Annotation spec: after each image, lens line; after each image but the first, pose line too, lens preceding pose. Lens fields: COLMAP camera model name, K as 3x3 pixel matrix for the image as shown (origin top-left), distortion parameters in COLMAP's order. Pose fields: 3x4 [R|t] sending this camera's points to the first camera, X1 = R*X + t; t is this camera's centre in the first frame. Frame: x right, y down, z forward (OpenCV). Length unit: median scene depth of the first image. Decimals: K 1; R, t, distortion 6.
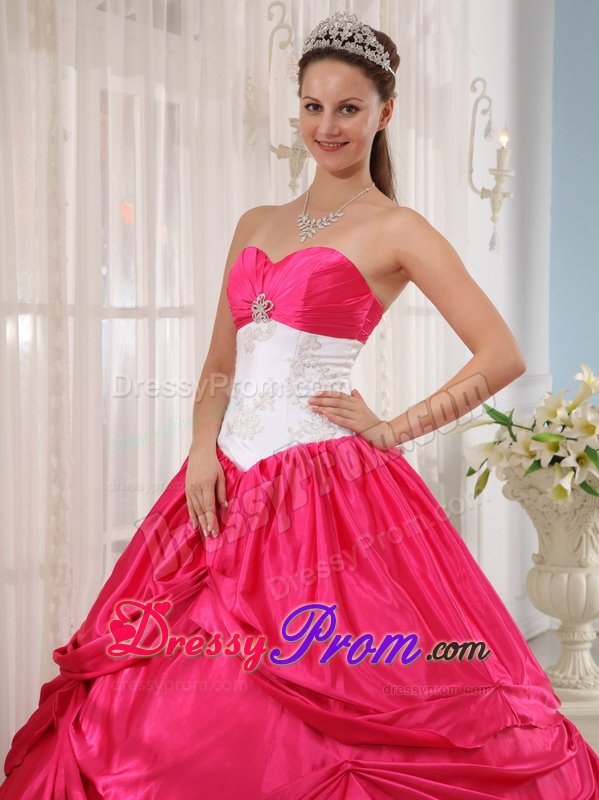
lens RADIAL K [[1781.1, 0, 299.0], [0, 1781.1, 390.9], [0, 0, 1]] dist [0.339995, 0.000000]
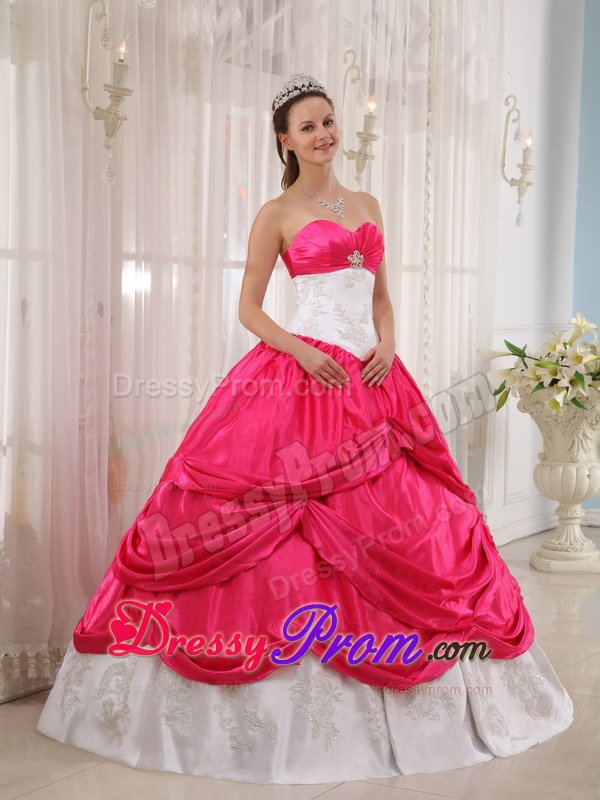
lens RADIAL K [[1752.9, 0, 298.9], [0, 1752.9, 400.7], [0, 0, 1]] dist [0.367003, 0.000000]
pose [[0.997420, 0.024879, -0.067336, 0.041004], [-0.023229, 0.999413, 0.025179, 0.023787], [0.067923, -0.023549, 0.997413, -0.348287]]
